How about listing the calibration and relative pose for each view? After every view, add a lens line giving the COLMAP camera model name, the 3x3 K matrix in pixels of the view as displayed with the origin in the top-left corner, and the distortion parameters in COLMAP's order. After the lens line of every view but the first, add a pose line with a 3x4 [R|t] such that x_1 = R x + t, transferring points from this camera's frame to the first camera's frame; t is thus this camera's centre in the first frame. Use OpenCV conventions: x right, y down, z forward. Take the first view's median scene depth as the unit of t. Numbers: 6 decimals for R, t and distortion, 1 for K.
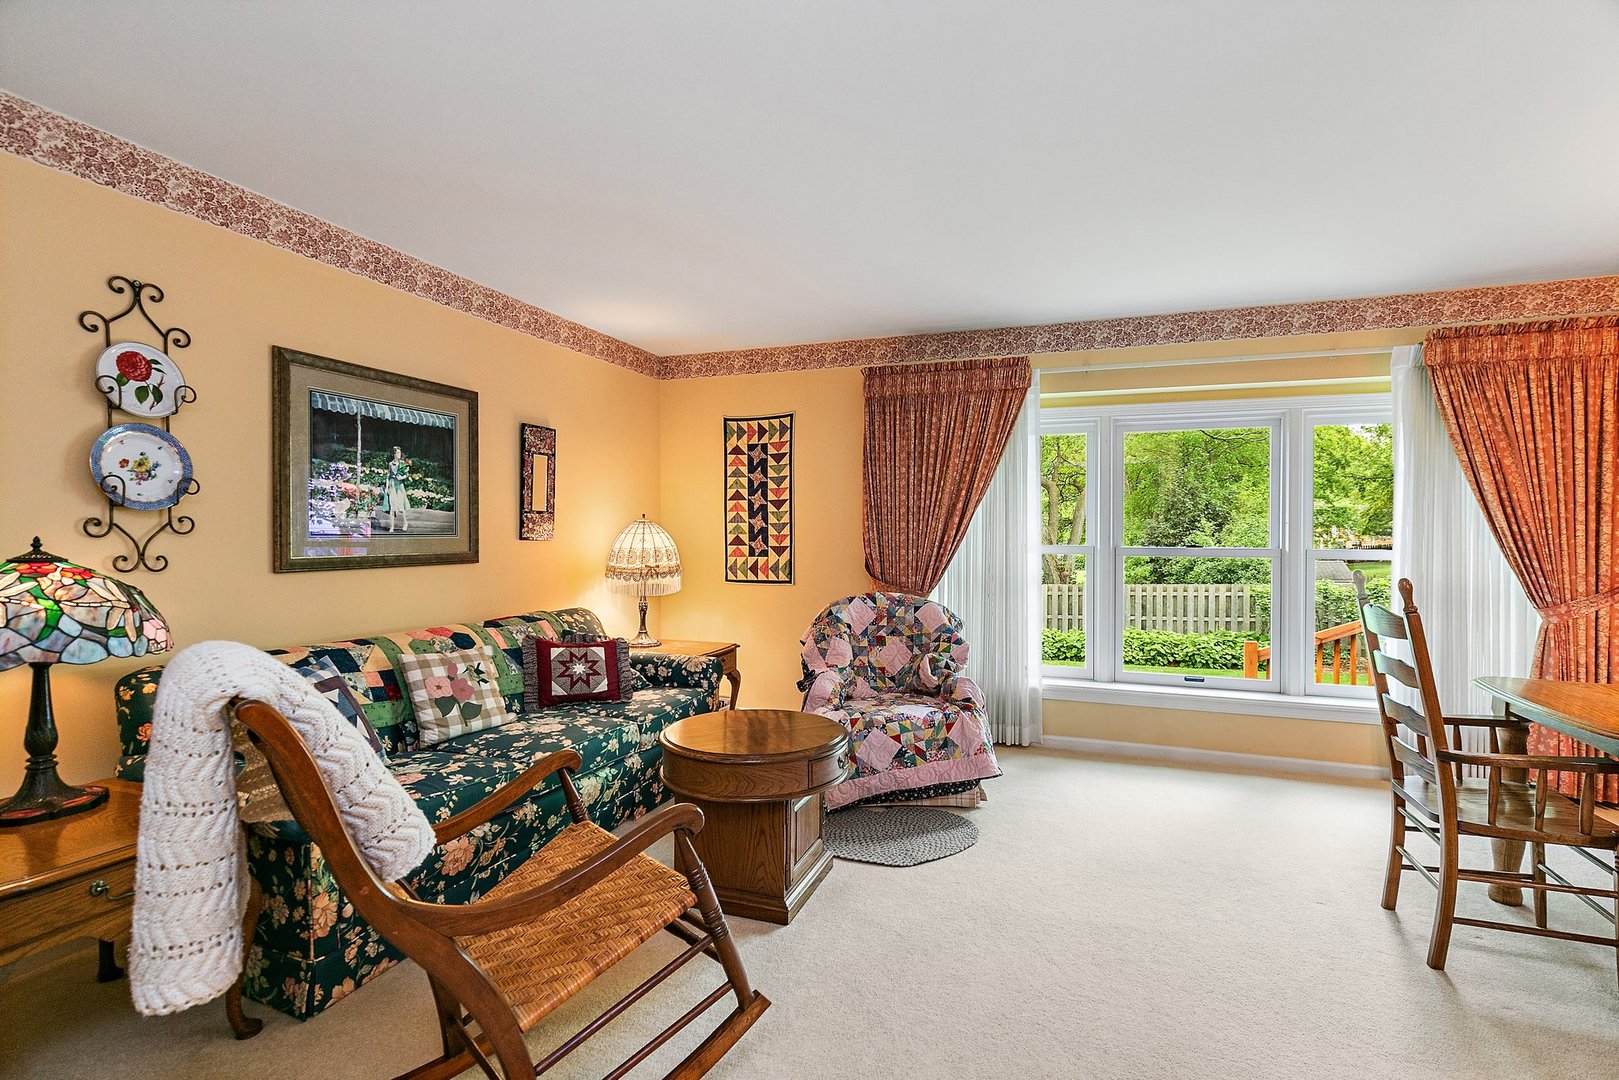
lens RADIAL K [[762.1, 0, 818.3], [0, 762.1, 548.2], [0, 0, 1]] dist [-0.002517, -0.000514]
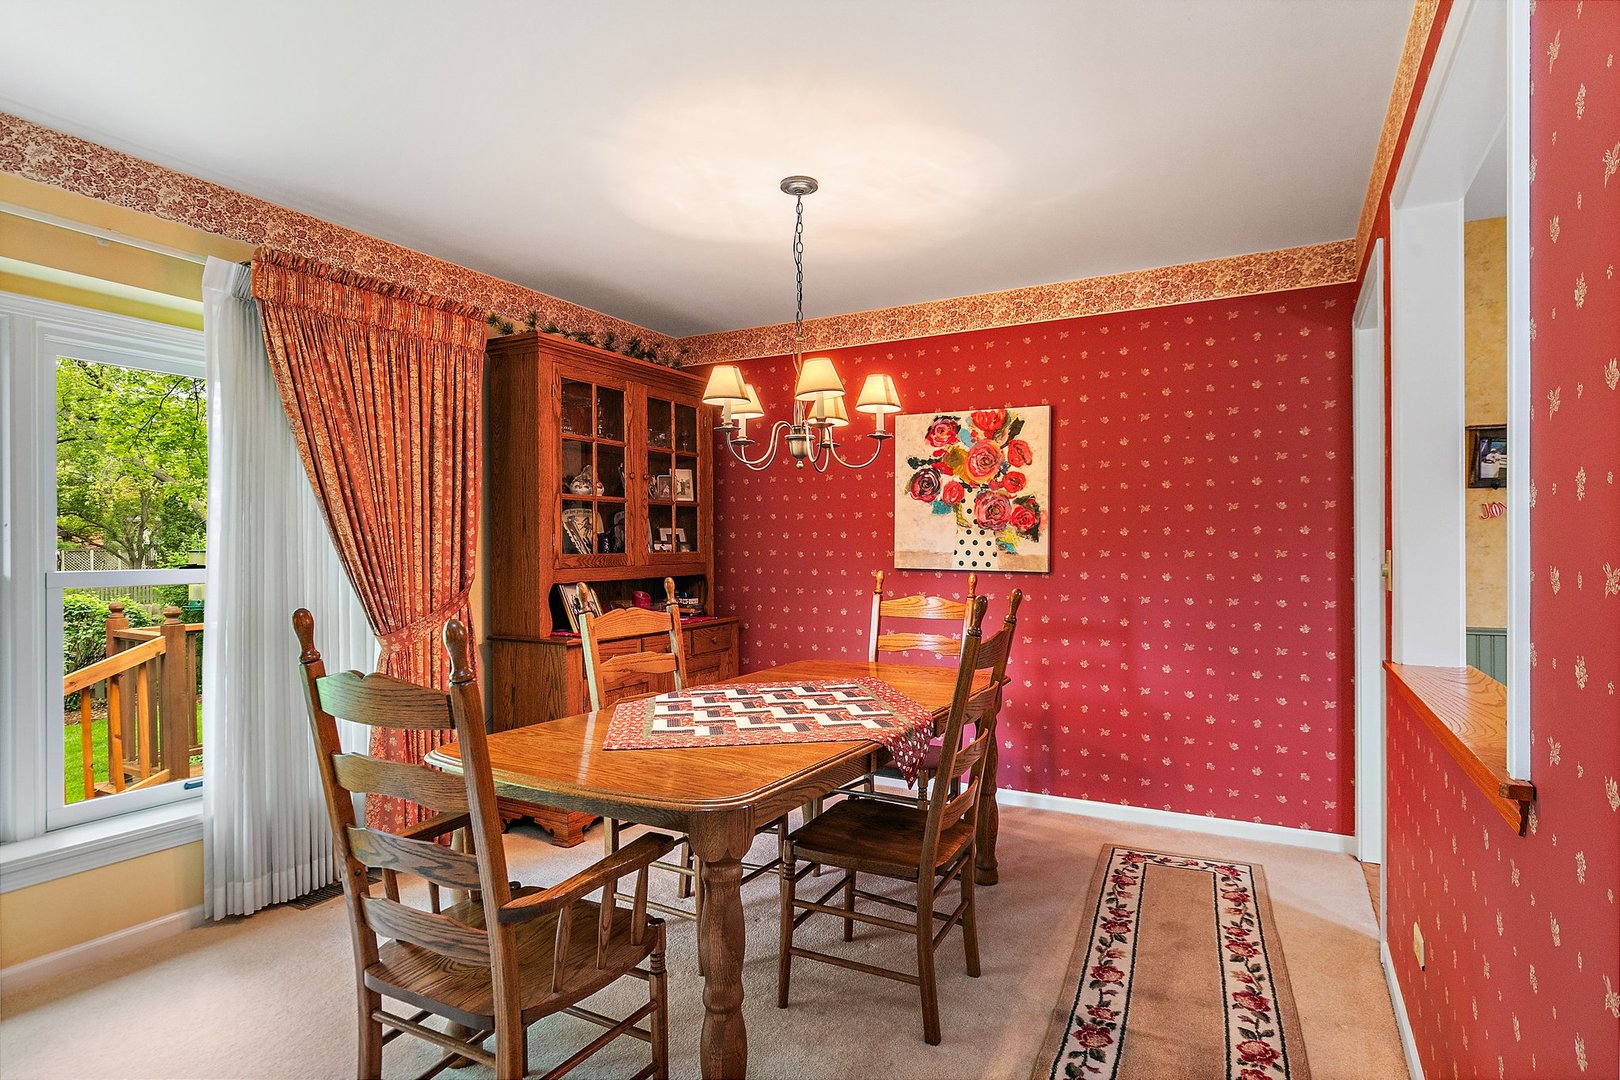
lens RADIAL K [[851.4, 0, 810.0], [0, 851.4, 540.0], [0, 0, 1]] dist [0.001719, 0.000257]
pose [[0.148910, 0.002007, 0.988849, 0.121172], [0.019273, 0.999802, -0.004932, -0.009063], [-0.988663, 0.019792, 0.148841, 0.415116]]
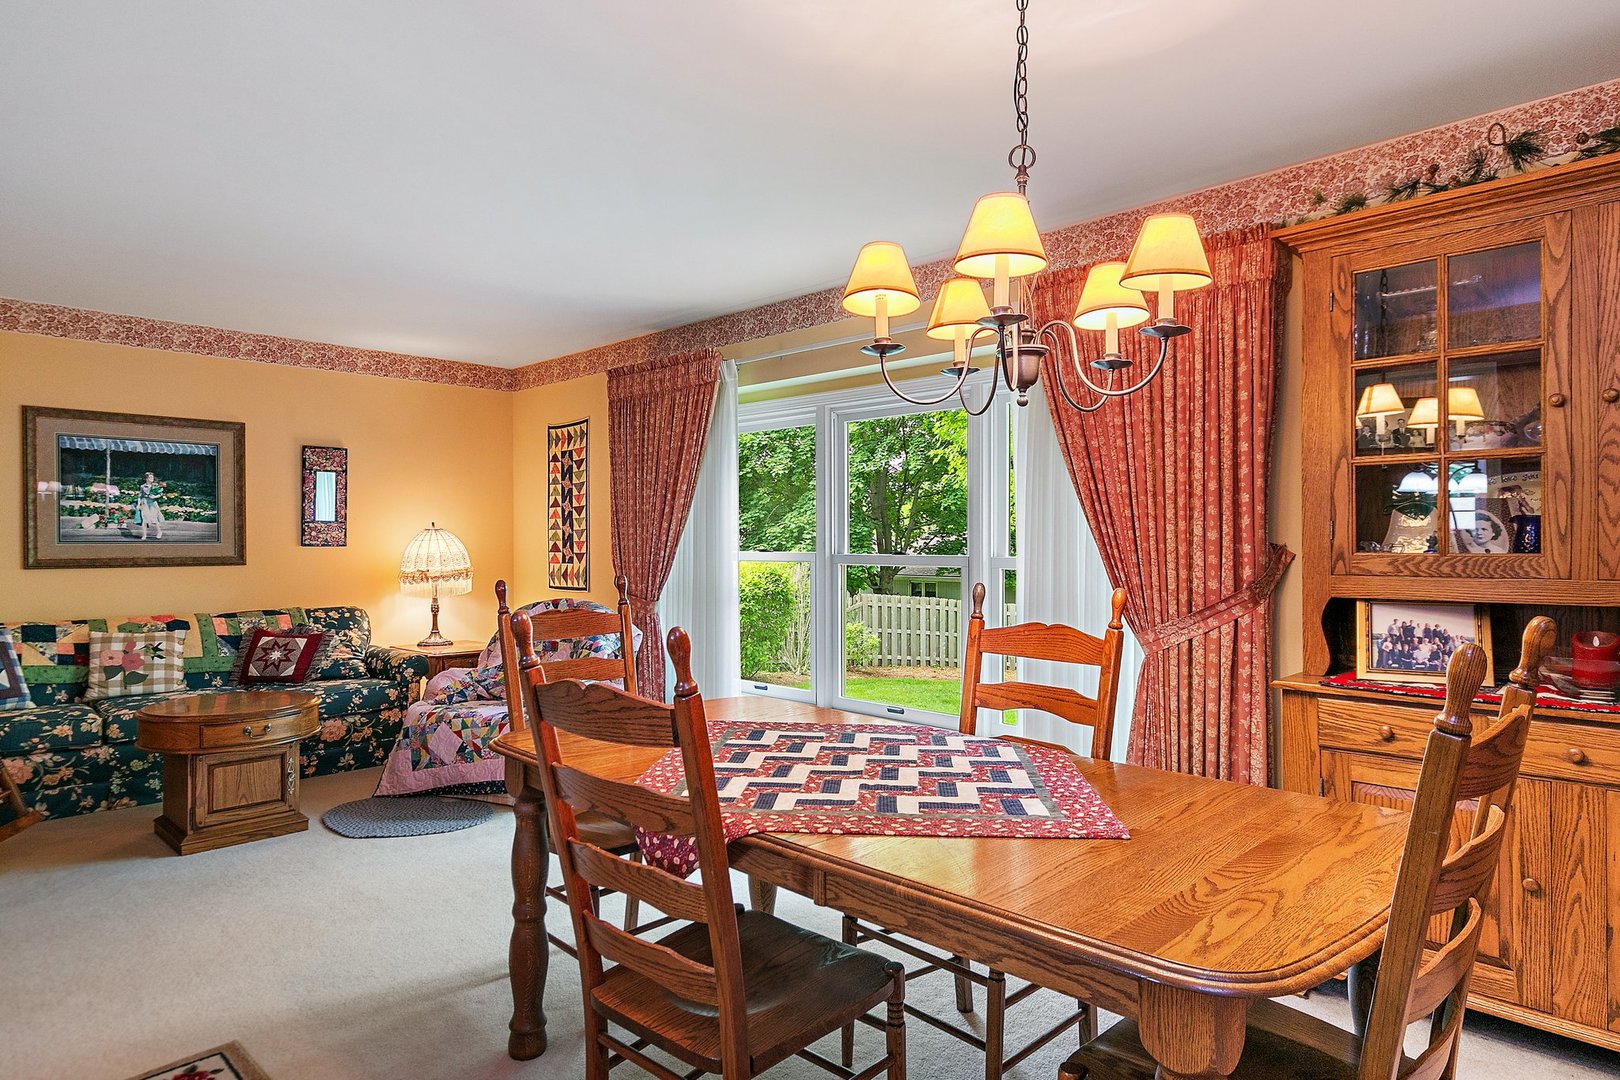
lens RADIAL K [[944.8, 0, 833.3], [0, 944.8, 552.8], [0, 0, 1]] dist [0.008509, 0.002316]
pose [[0.912179, 0.001947, -0.409787, 1.064072], [-0.005297, 0.999961, -0.007039, 0.005969], [0.409757, 0.008591, 0.912154, 0.016678]]
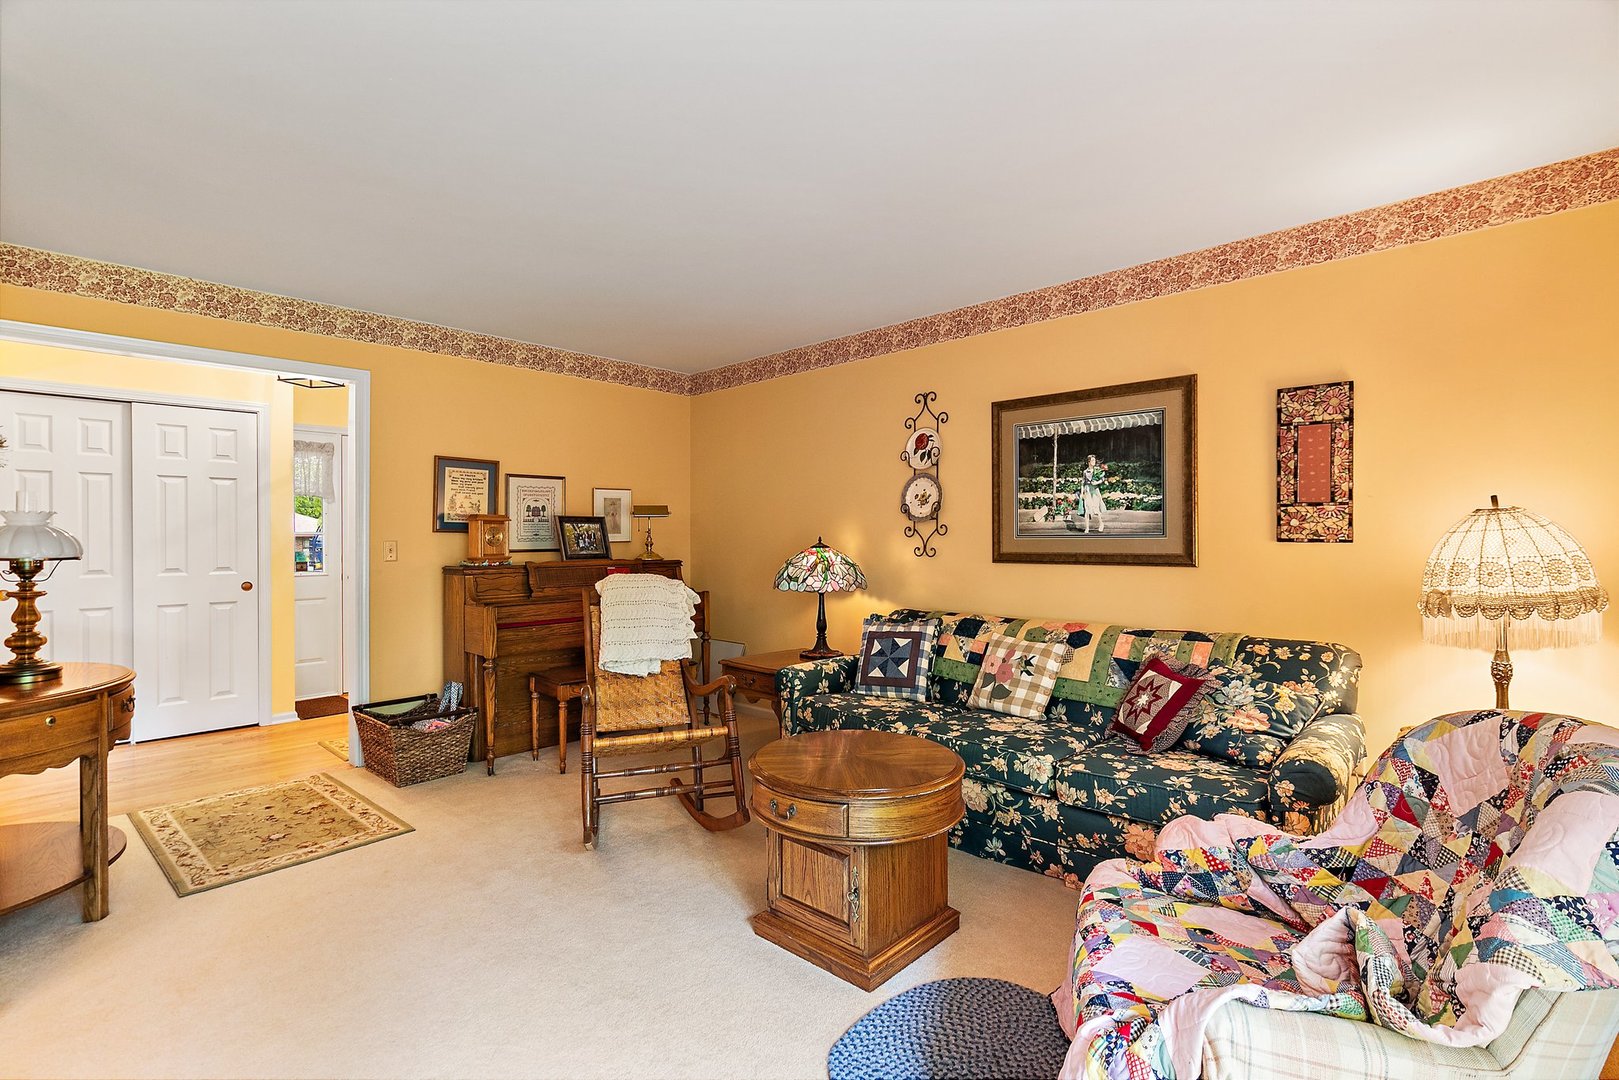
lens RADIAL K [[754.7, 0, 809.5], [0, 754.7, 540.0], [0, 0, 1]] dist [-0.001152, -0.000309]
pose [[-0.398173, 0.003539, -0.917304, 0.561994], [-0.016192, 0.999810, 0.010886, -0.015142], [0.917167, 0.019188, -0.398040, 0.985814]]
